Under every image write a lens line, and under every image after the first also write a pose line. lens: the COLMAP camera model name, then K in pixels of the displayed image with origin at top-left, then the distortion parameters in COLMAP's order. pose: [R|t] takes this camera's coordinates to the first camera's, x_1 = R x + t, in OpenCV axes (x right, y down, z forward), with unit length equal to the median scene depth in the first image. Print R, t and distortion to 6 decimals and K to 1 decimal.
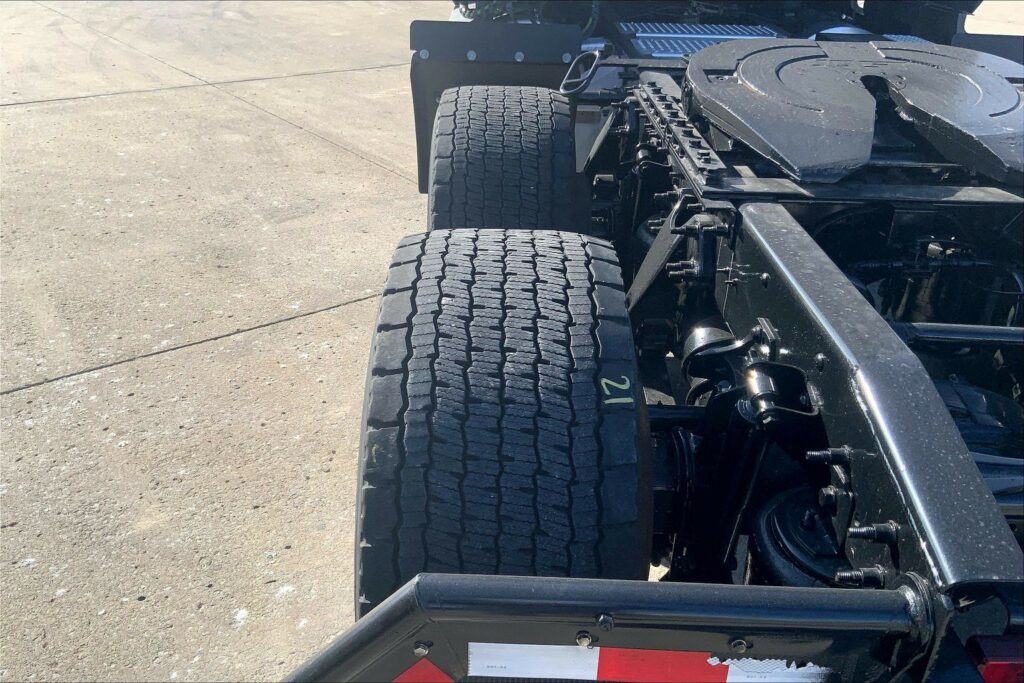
lens RADIAL K [[852.4, 0, 517.4], [0, 852.4, 341.8], [0, 0, 1]] dist [0.087864, -0.140677]
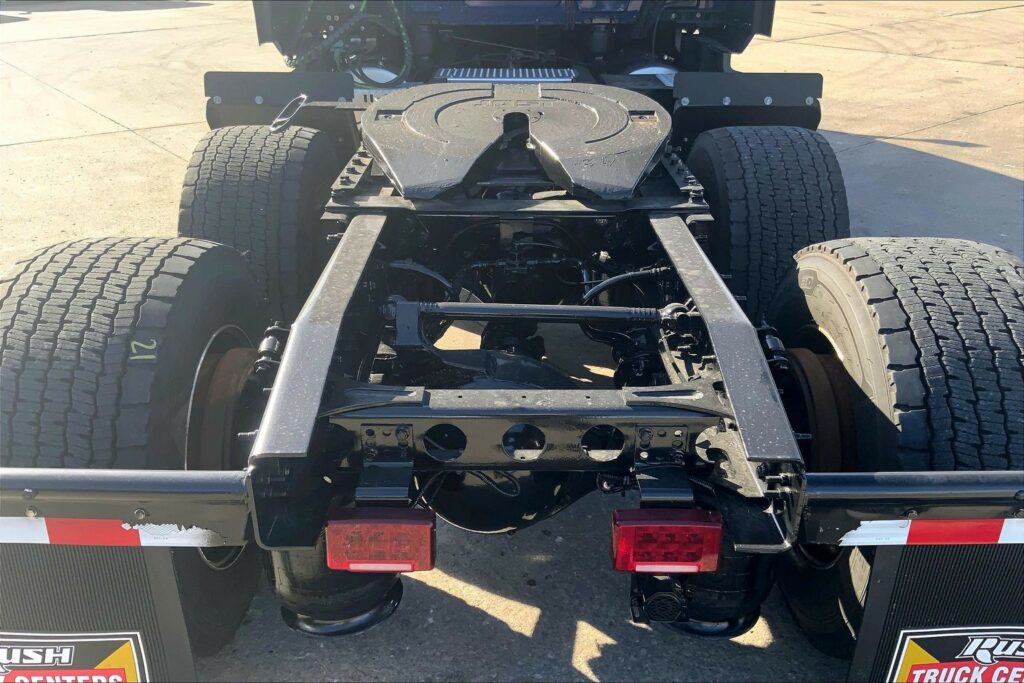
lens RADIAL K [[852.4, 0, 510.0], [0, 852.4, 343.7], [0, 0, 1]] dist [0.087864, -0.140677]
pose [[0.999768, -0.020534, -0.006555, 0.634952], [0.020249, 0.998958, -0.040898, 0.104173], [0.007388, 0.040756, 0.999142, -0.302634]]
